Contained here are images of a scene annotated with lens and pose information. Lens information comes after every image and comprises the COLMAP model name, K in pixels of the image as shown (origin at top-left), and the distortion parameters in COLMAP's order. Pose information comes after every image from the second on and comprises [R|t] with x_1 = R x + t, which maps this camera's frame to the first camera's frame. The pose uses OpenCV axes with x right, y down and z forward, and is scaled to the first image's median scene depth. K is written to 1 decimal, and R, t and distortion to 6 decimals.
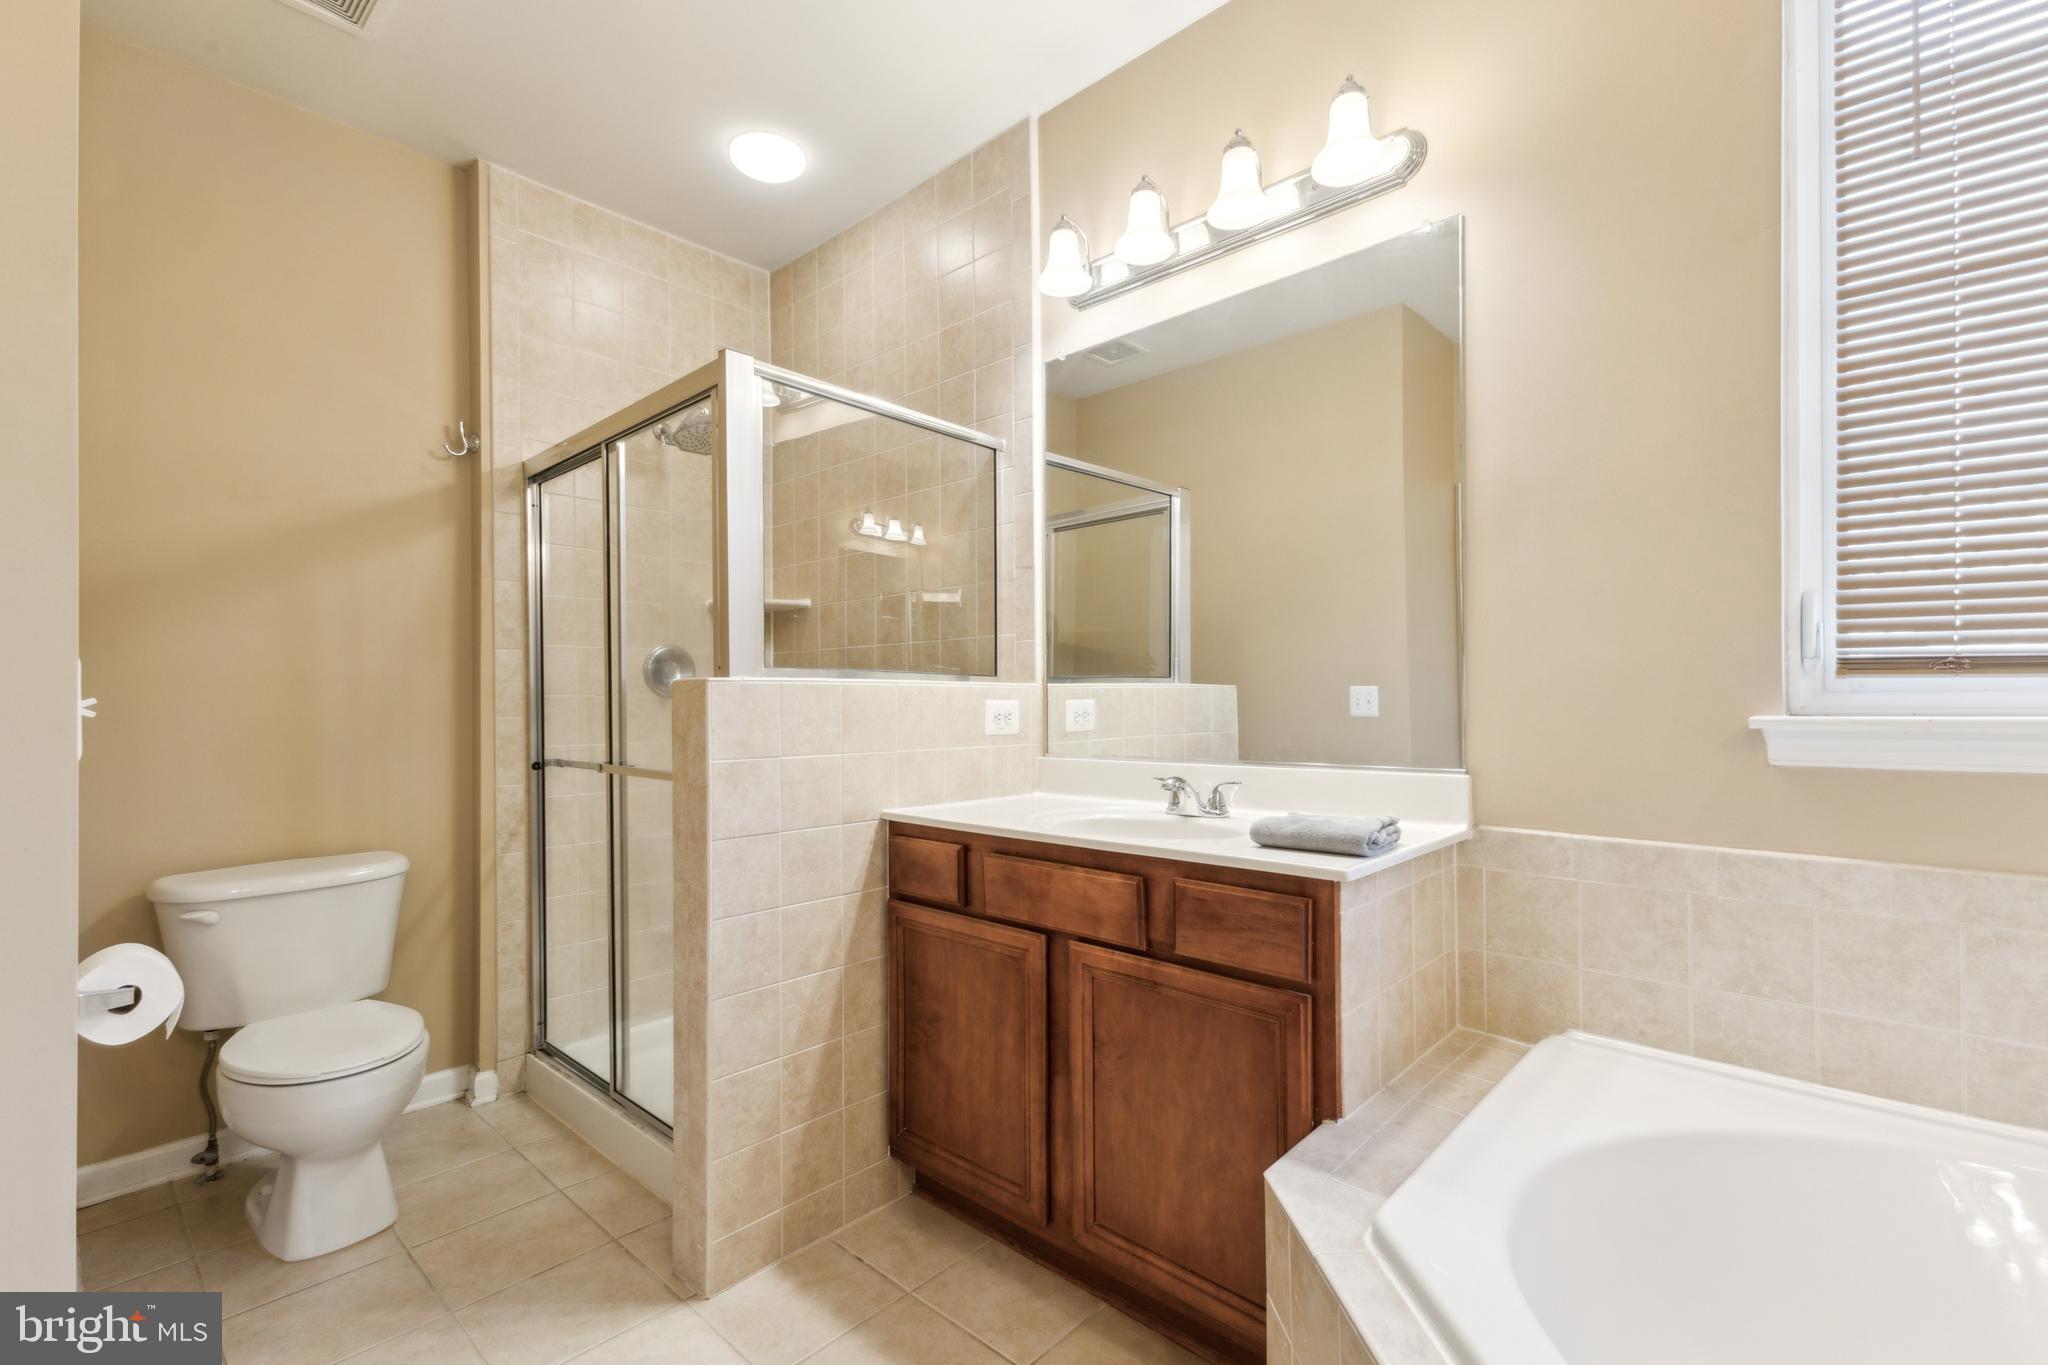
lens RADIAL K [[909.2, 0, 1029.8], [0, 909.2, 693.8], [0, 0, 1]] dist [0.013487, -0.003682]
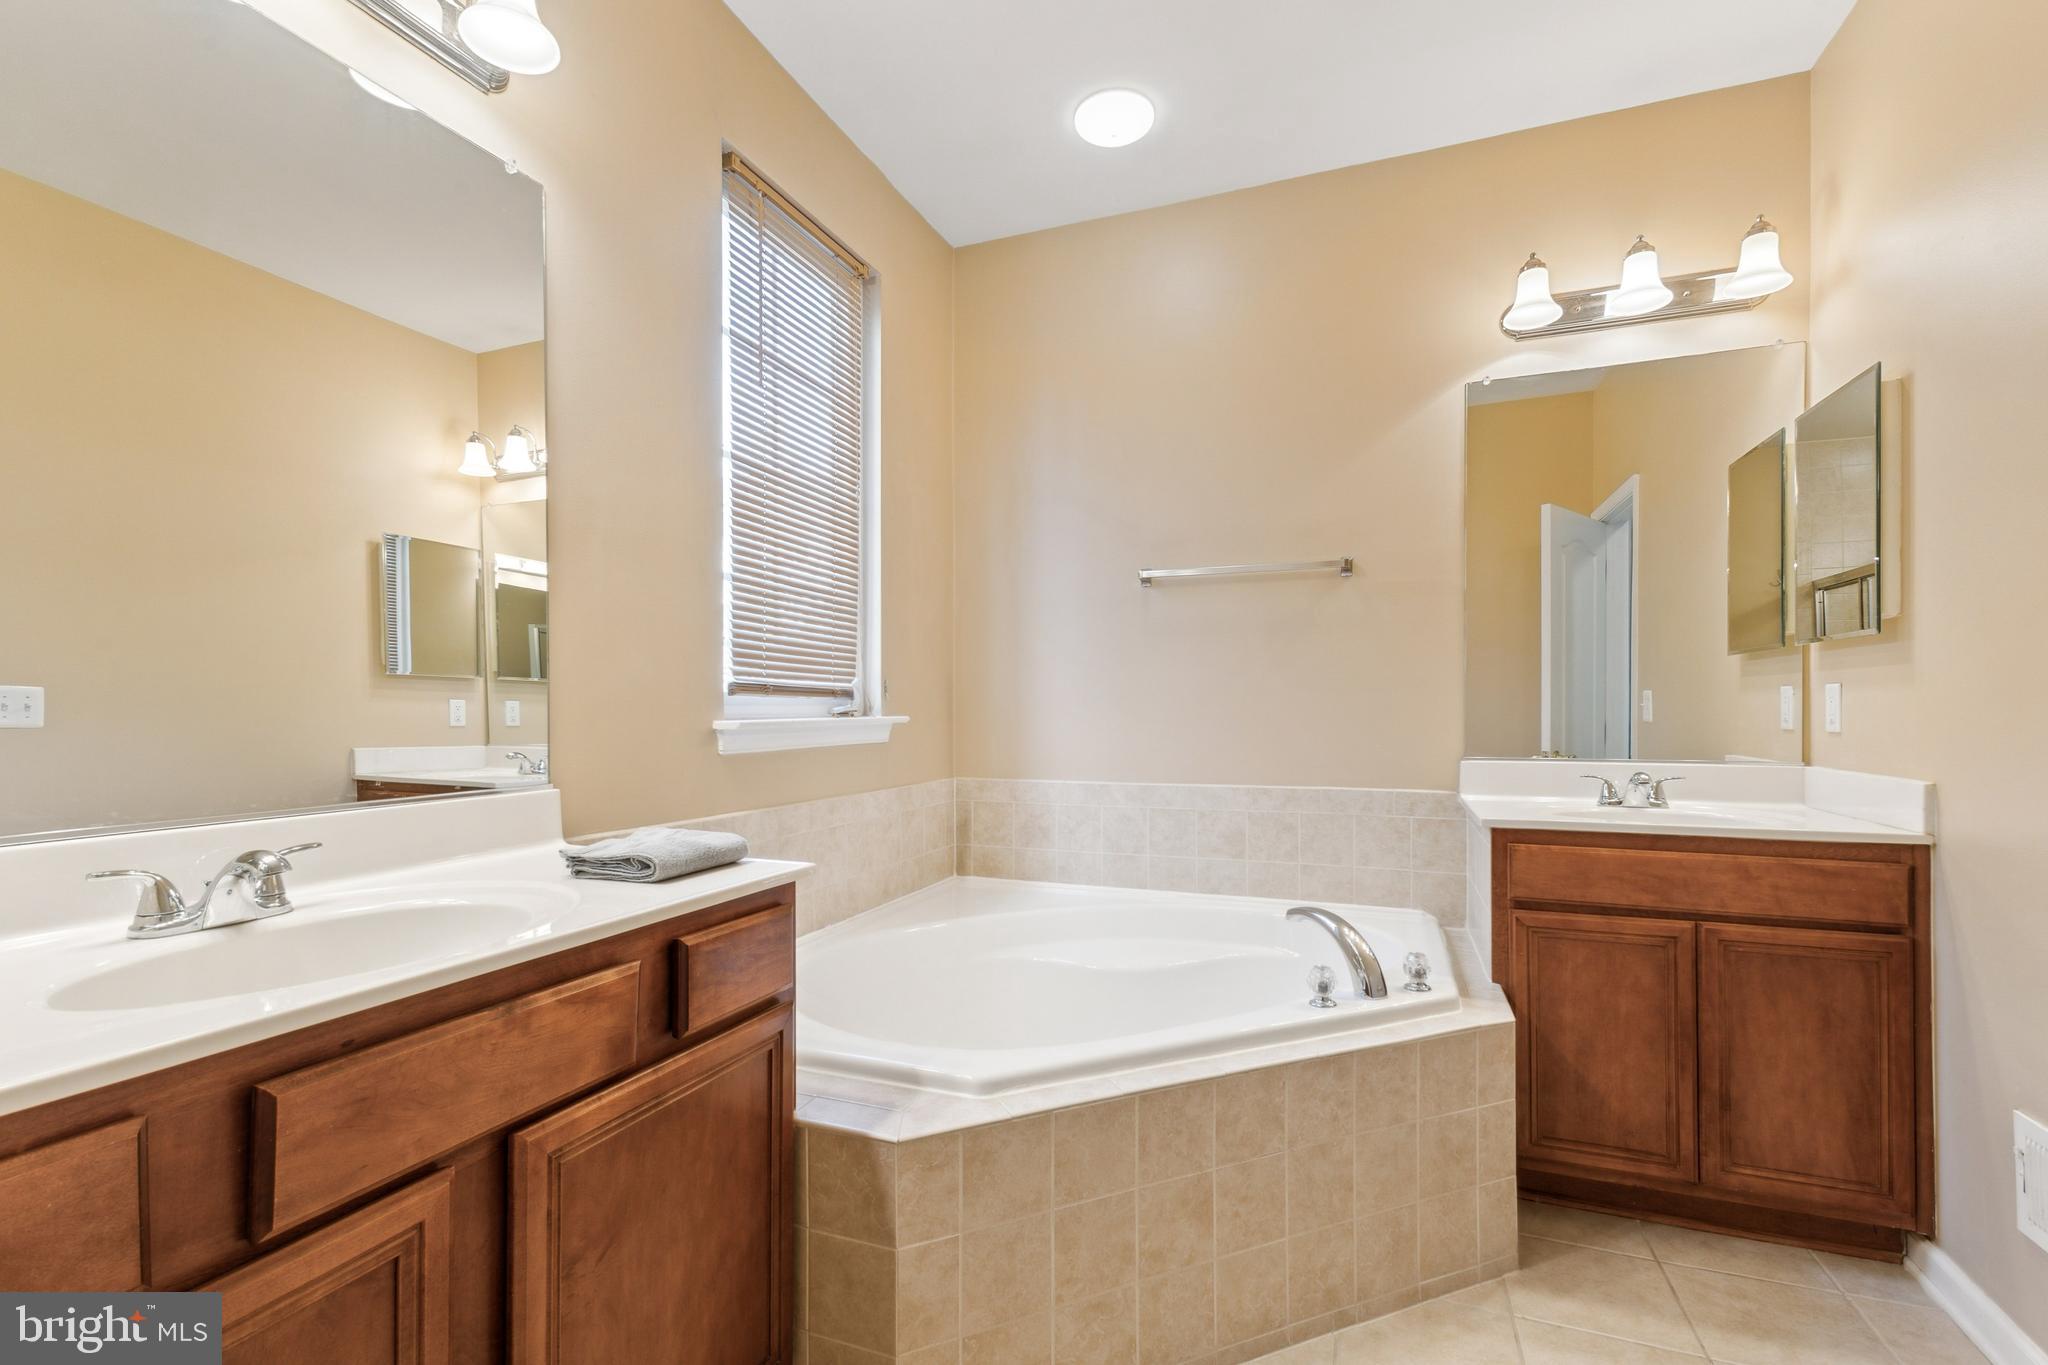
lens RADIAL K [[909.2, 0, 1021.1], [0, 909.2, 718.0], [0, 0, 1]] dist [0.013487, -0.003682]
pose [[-0.367350, 0.004126, 0.930074, -0.613777], [0.001639, 0.999991, -0.003789, 0.023378], [-0.930082, 0.000132, -0.367353, 0.967760]]
